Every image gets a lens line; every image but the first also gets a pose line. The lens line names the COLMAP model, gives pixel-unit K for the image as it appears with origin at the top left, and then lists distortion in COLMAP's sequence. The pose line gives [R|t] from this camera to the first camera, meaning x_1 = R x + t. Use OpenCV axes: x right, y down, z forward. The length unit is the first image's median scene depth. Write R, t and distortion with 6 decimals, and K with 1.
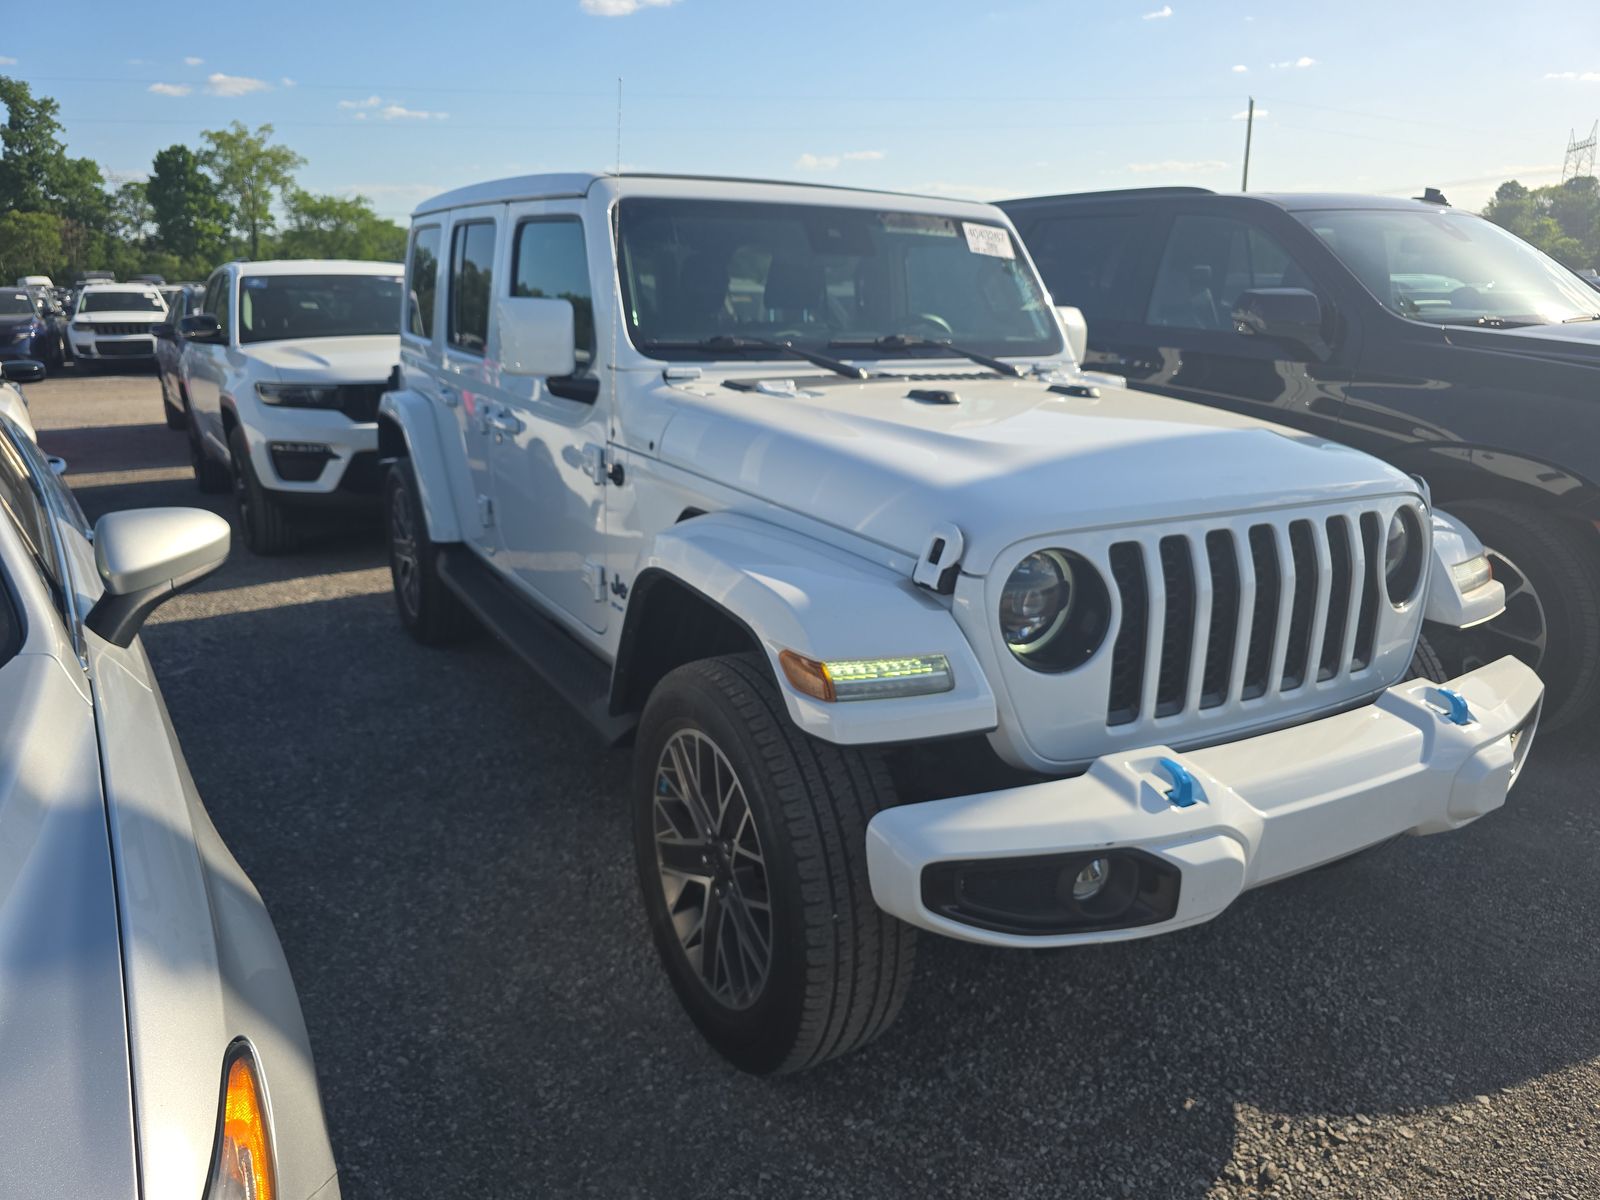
lens RADIAL K [[1110.9, 0, 801.7], [0, 1110.9, 591.3], [0, 0, 1]] dist [0.070817, -0.066769]
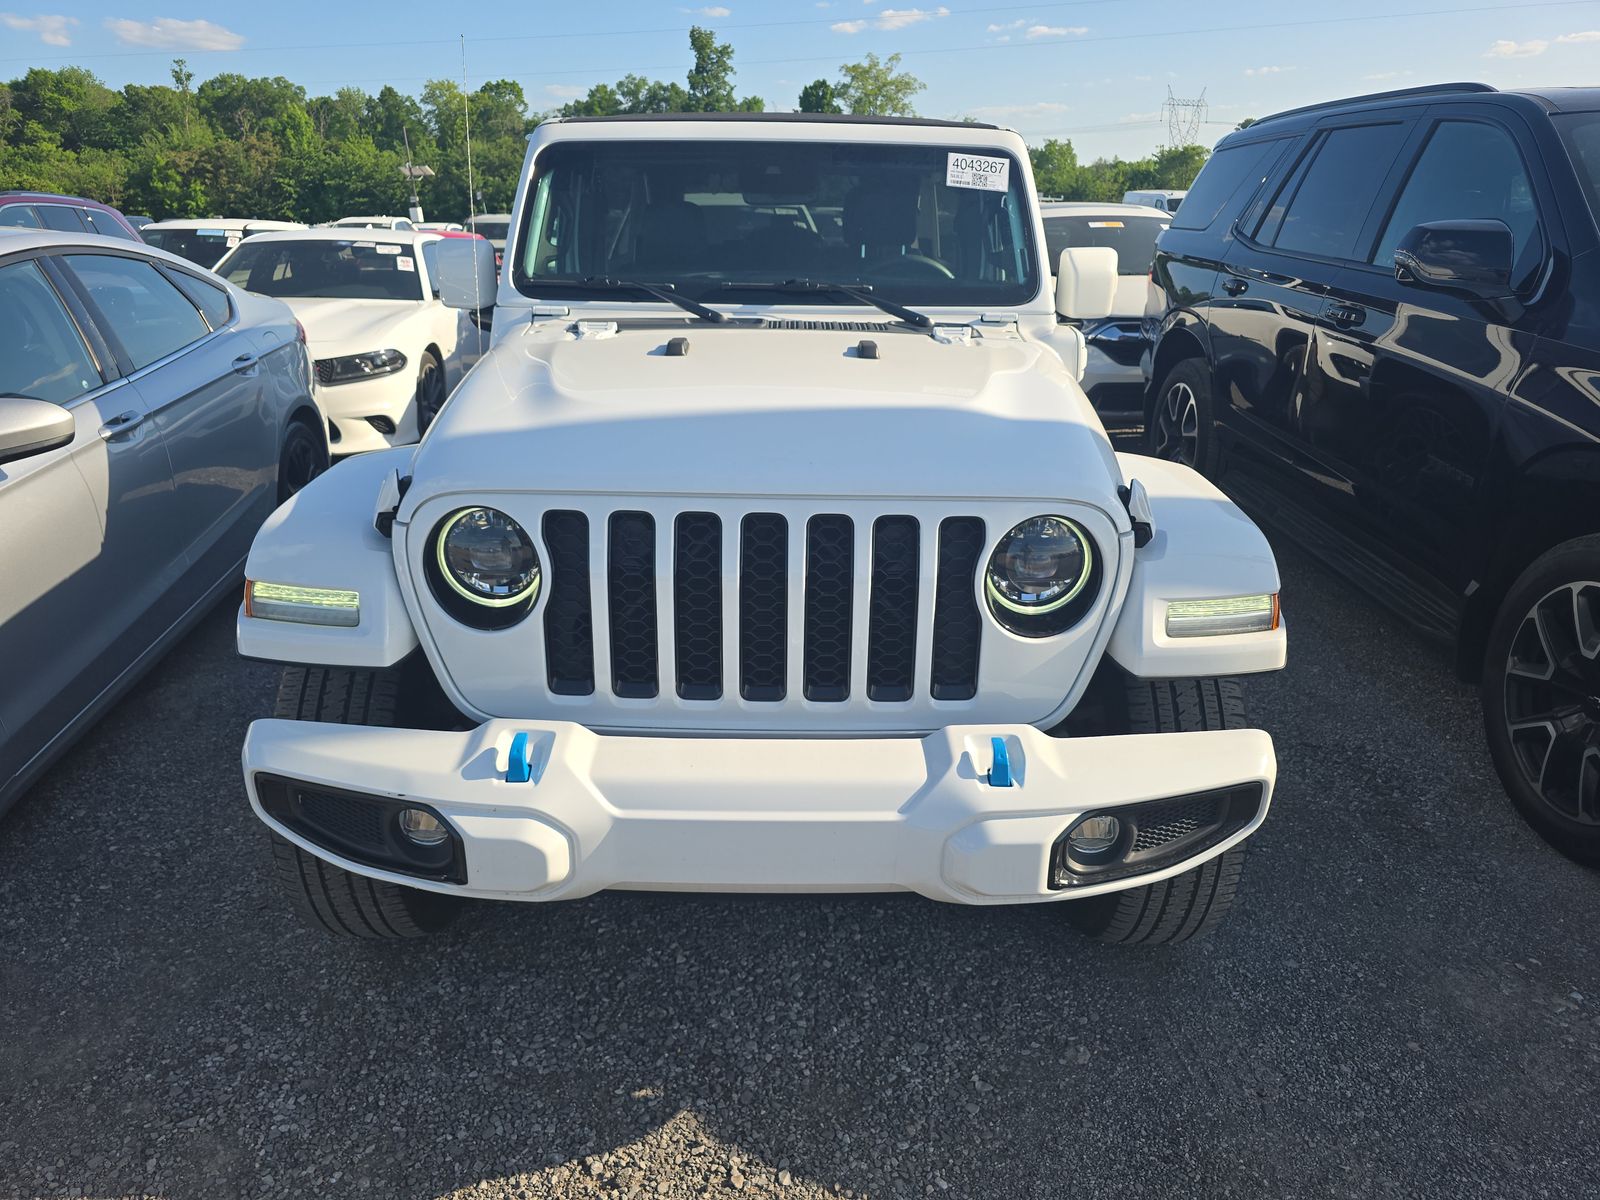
lens RADIAL K [[1110.9, 0, 801.7], [0, 1110.9, 591.3], [0, 0, 1]] dist [0.070817, -0.066769]
pose [[0.866278, 0.156219, -0.474509, 0.452095], [-0.124233, 0.987376, 0.098263, -0.046003], [0.483869, -0.026174, 0.874749, 0.120101]]
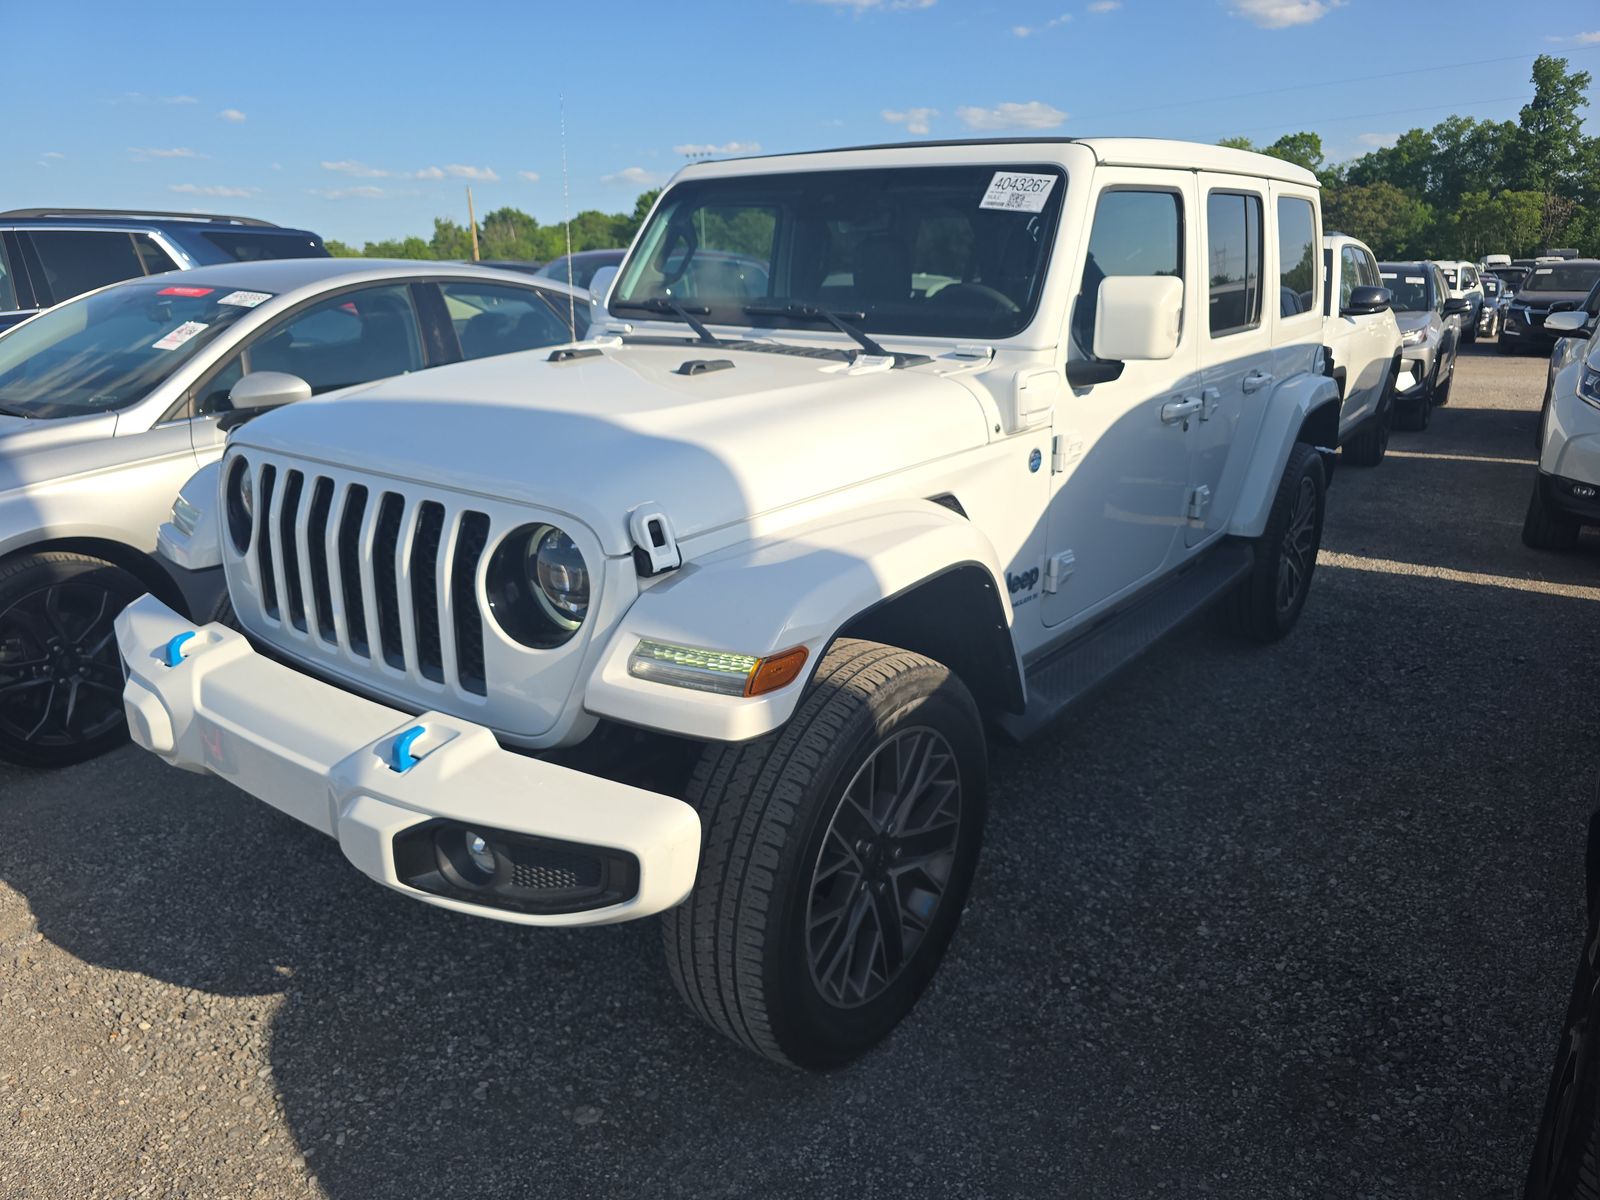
lens RADIAL K [[1110.9, 0, 801.7], [0, 1110.9, 591.3], [0, 0, 1]] dist [0.070817, -0.066769]
pose [[0.380631, 0.252524, -0.889579, 0.770904], [-0.236988, 0.956502, 0.170120, -0.121786], [0.893844, 0.146067, 0.423920, 0.489766]]
